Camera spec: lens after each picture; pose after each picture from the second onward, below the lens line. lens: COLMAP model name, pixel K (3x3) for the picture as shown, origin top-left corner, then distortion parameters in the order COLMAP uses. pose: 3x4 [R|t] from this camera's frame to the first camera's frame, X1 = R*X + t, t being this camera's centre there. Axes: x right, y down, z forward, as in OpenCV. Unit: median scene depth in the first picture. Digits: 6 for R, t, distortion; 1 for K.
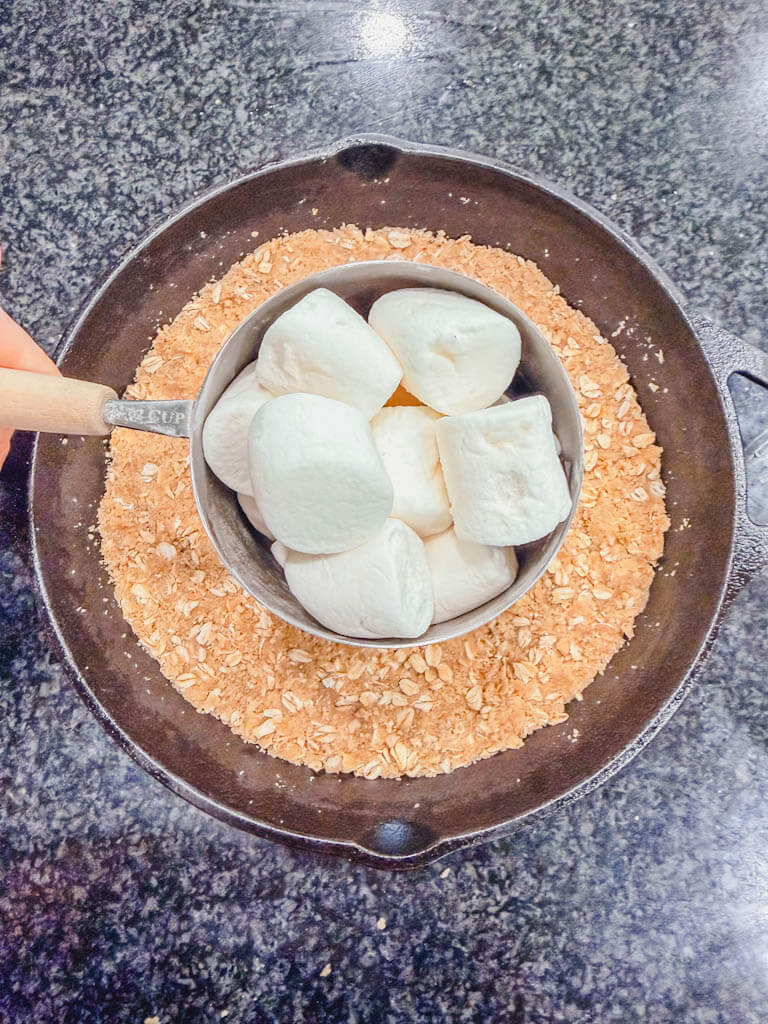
lens RADIAL K [[809.8, 0, 393.4], [0, 809.8, 459.4], [0, 0, 1]] dist [-0.003830, 0.009816]
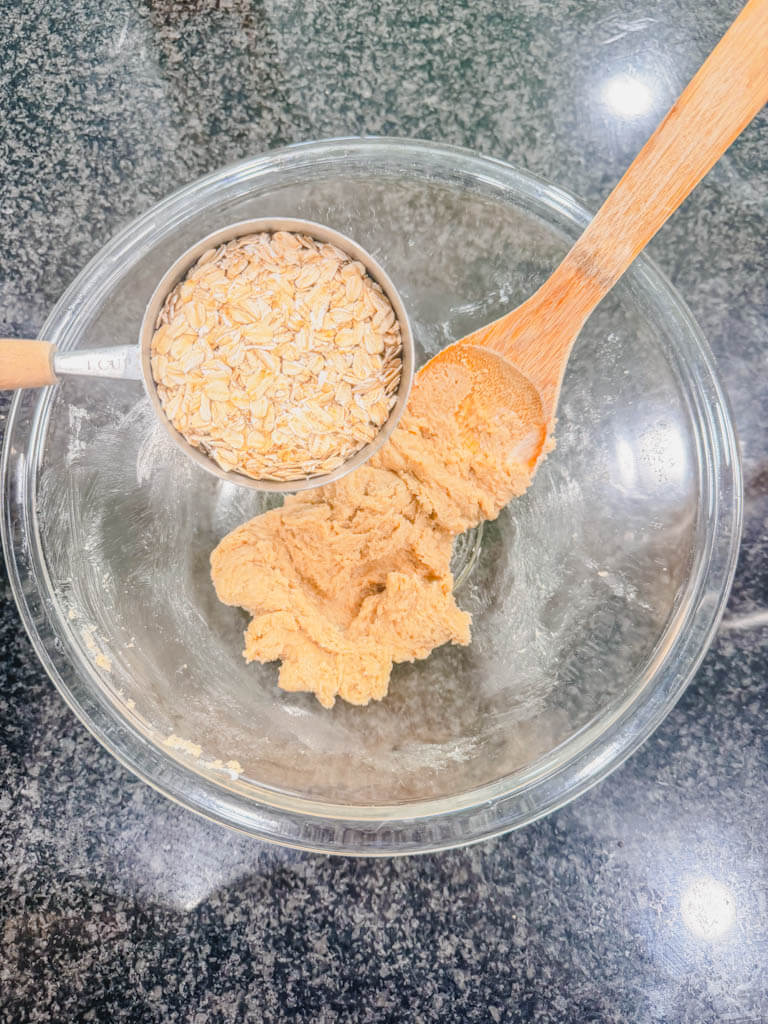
lens RADIAL K [[793.3, 0, 400.3], [0, 793.3, 489.6], [0, 0, 1]] dist [-0.029479, 0.010225]
pose [[0.991134, -0.116306, 0.064230, 0.747891], [0.115278, 0.993142, 0.019496, -0.090232], [-0.066057, -0.011919, 0.997745, -0.058804]]
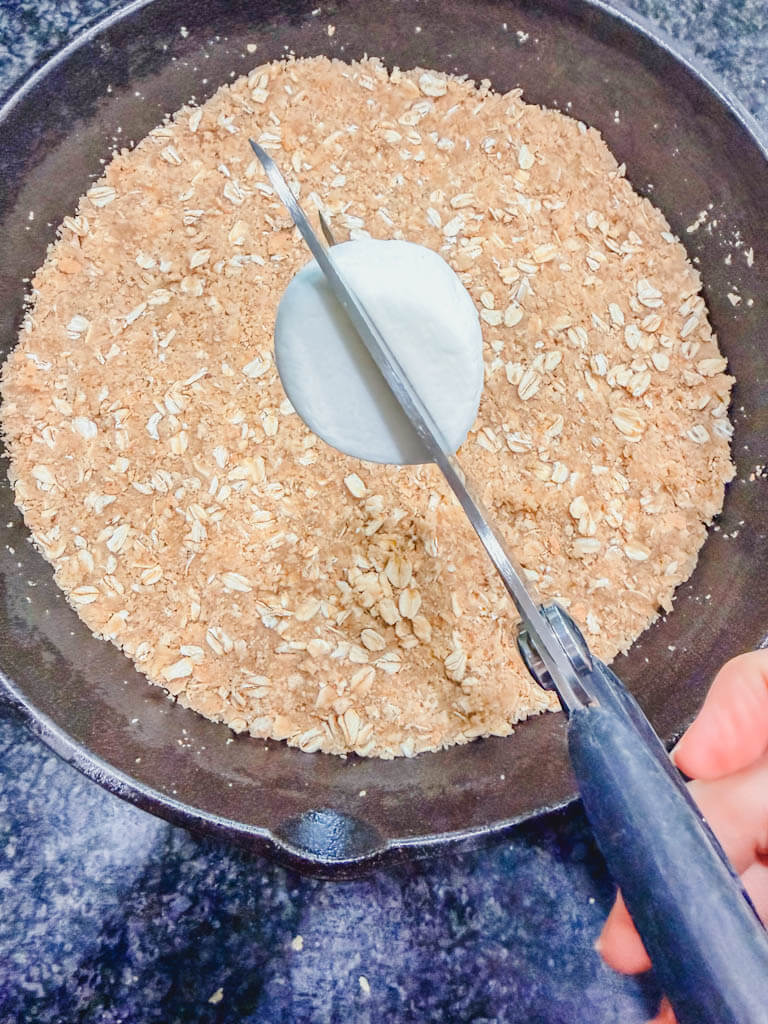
lens RADIAL K [[809.8, 0, 393.4], [0, 809.8, 459.4], [0, 0, 1]] dist [-0.003830, 0.009816]
pose [[0.992089, 0.125534, -0.001020, 0.017620], [-0.125538, 0.992078, -0.004605, 0.111394], [0.000434, 0.004697, 0.999989, 0.229607]]
